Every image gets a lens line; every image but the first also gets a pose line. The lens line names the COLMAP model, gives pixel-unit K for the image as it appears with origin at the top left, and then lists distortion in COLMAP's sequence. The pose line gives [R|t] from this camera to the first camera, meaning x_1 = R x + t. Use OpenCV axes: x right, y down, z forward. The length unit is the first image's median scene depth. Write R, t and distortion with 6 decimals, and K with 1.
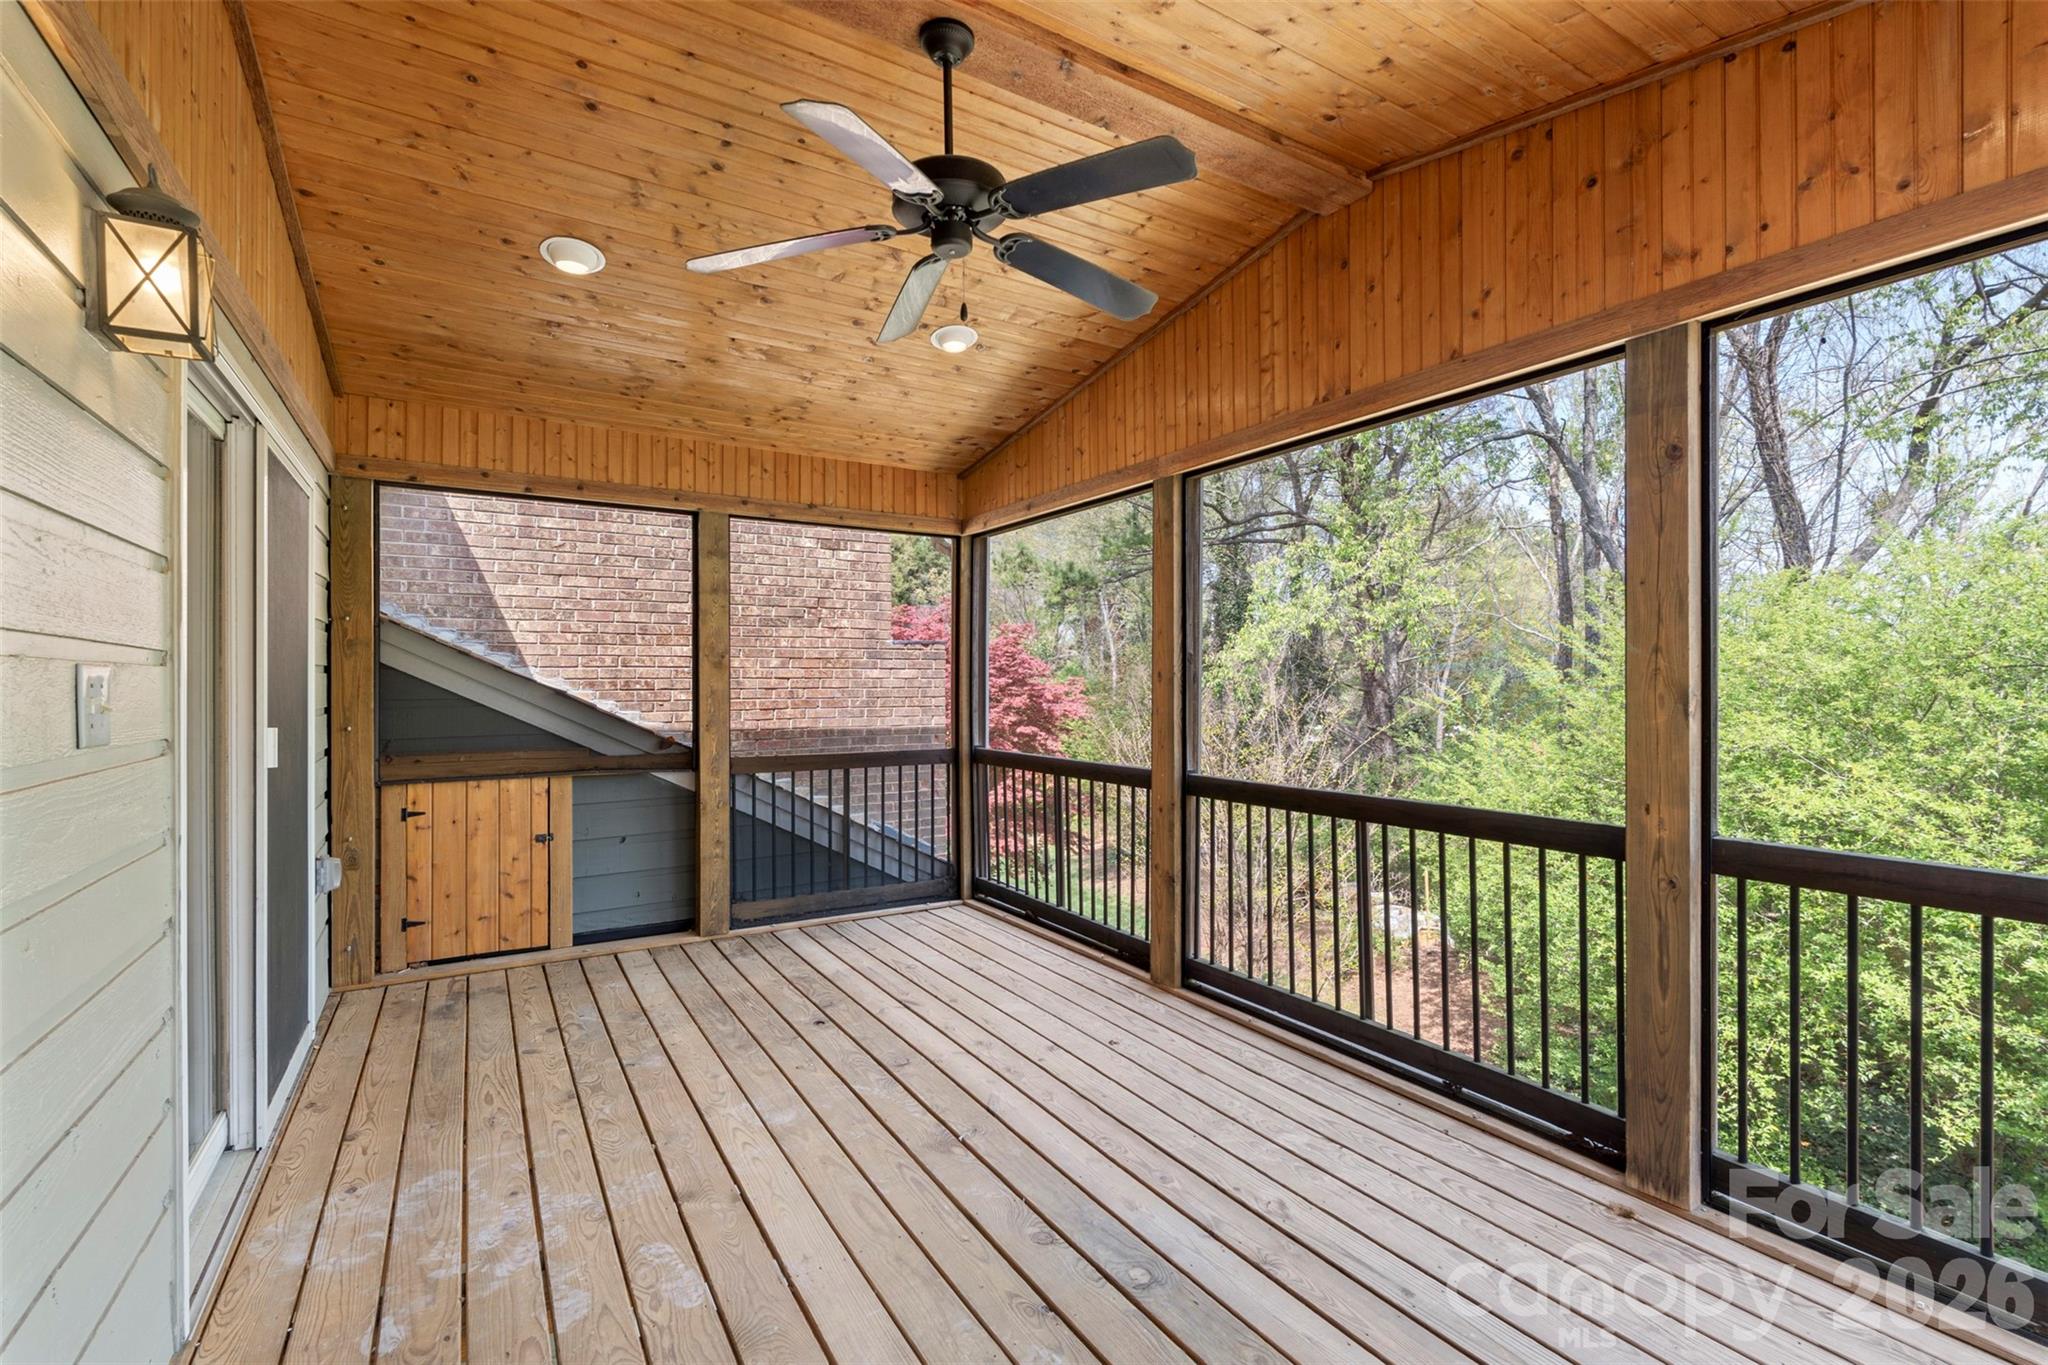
lens RADIAL K [[912.0, 0, 1025.6], [0, 912.0, 682.8], [0, 0, 1]] dist [0.002199, -0.001669]
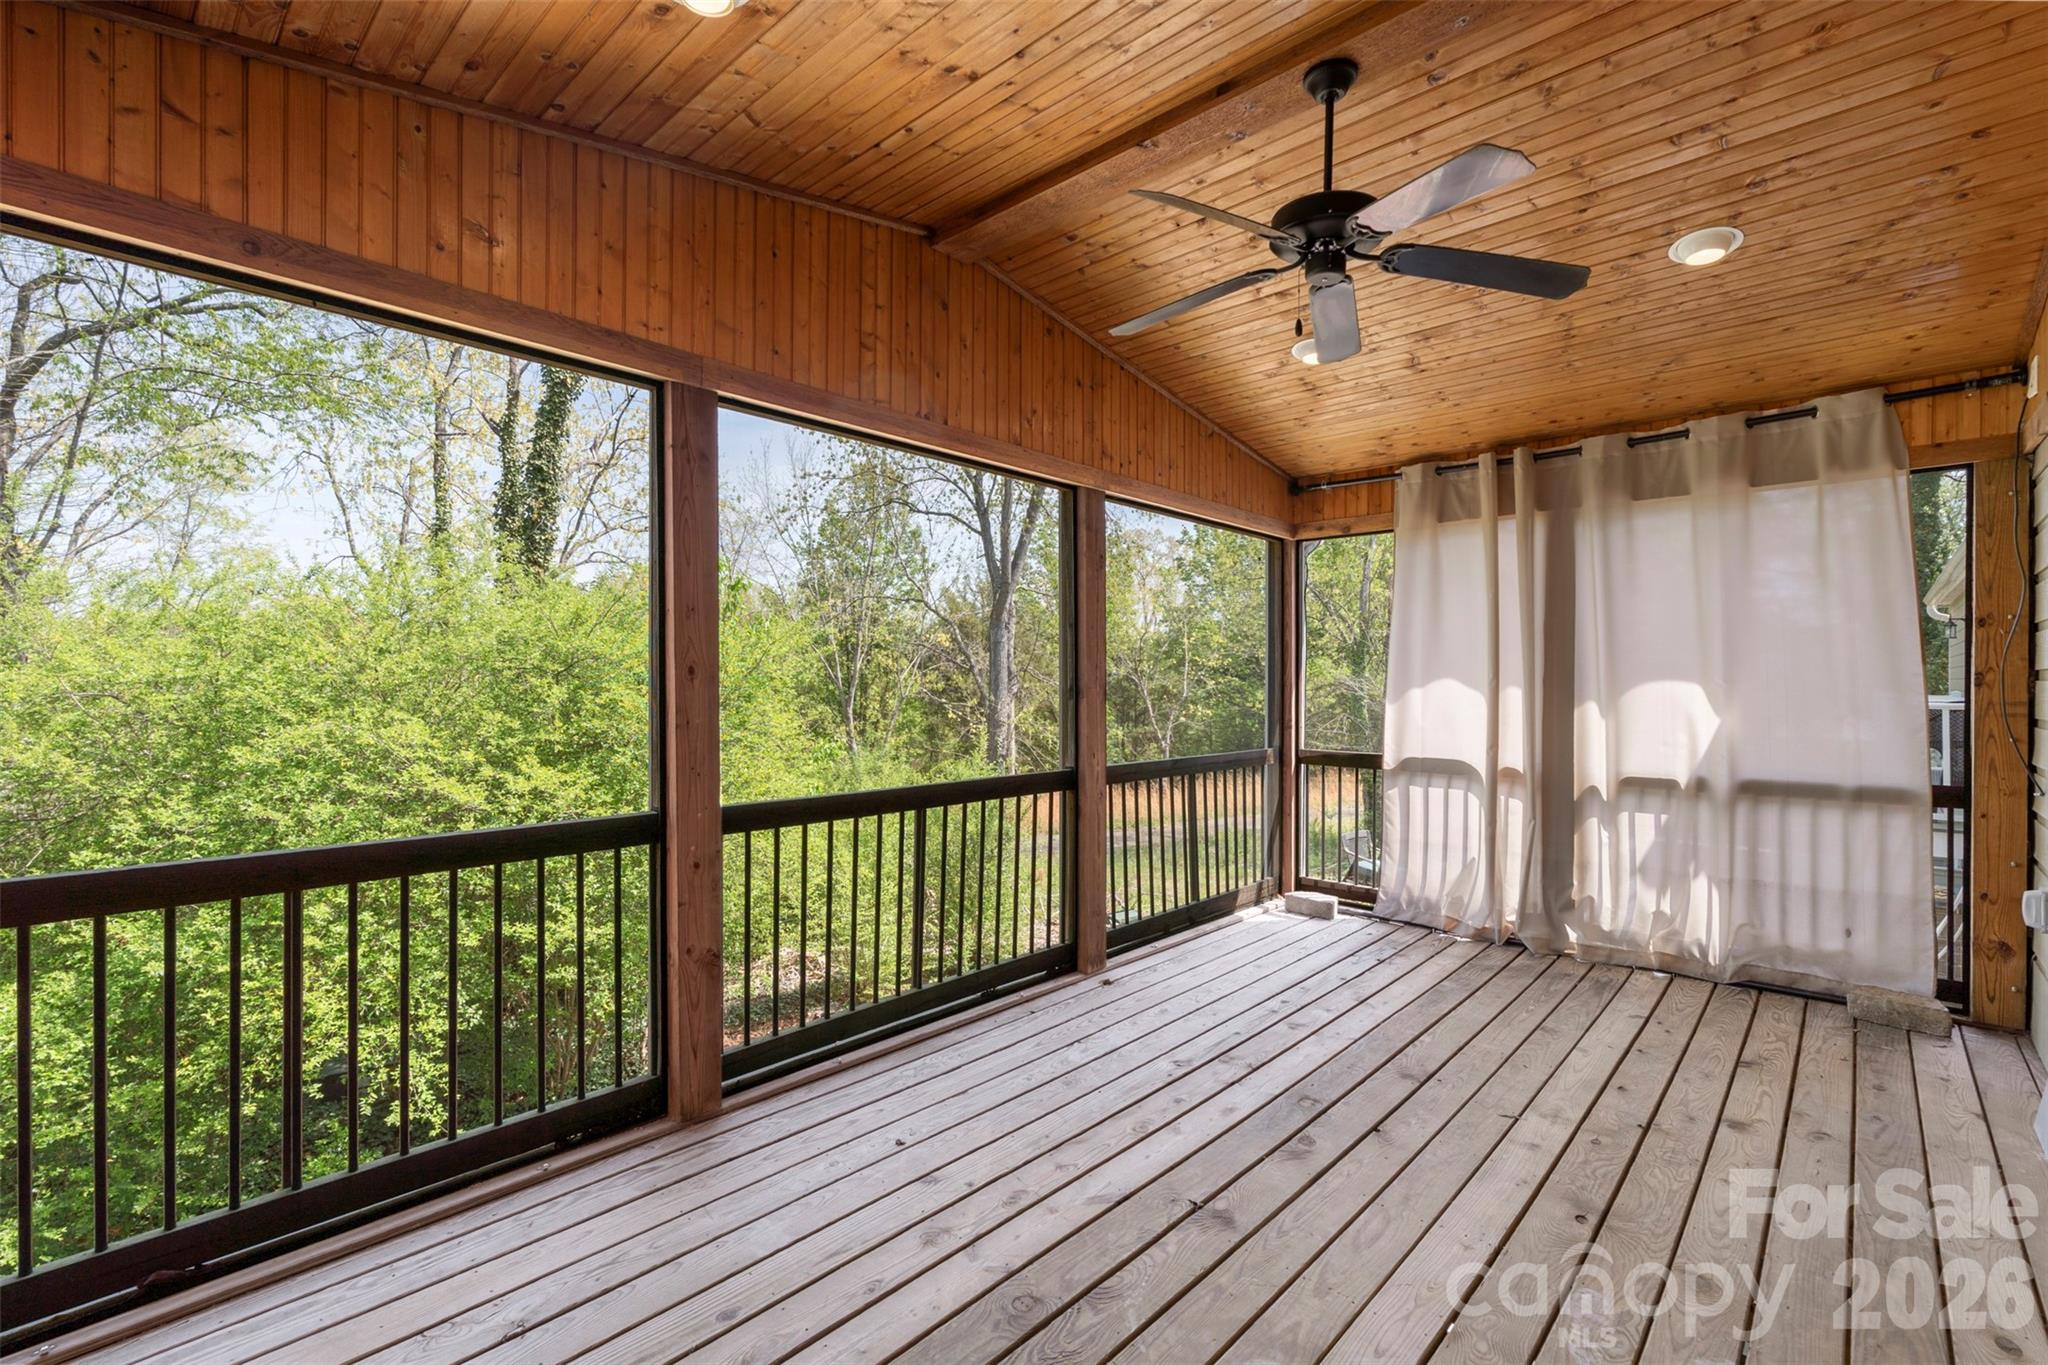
lens RADIAL K [[912.0, 0, 1029.7], [0, 912.0, 686.1], [0, 0, 1]] dist [0.002199, -0.001669]
pose [[-0.272925, -0.000150, 0.962035, -0.616804], [-0.003667, 0.999993, -0.000884, 0.003038], [-0.962028, -0.003769, -0.272924, 0.993635]]
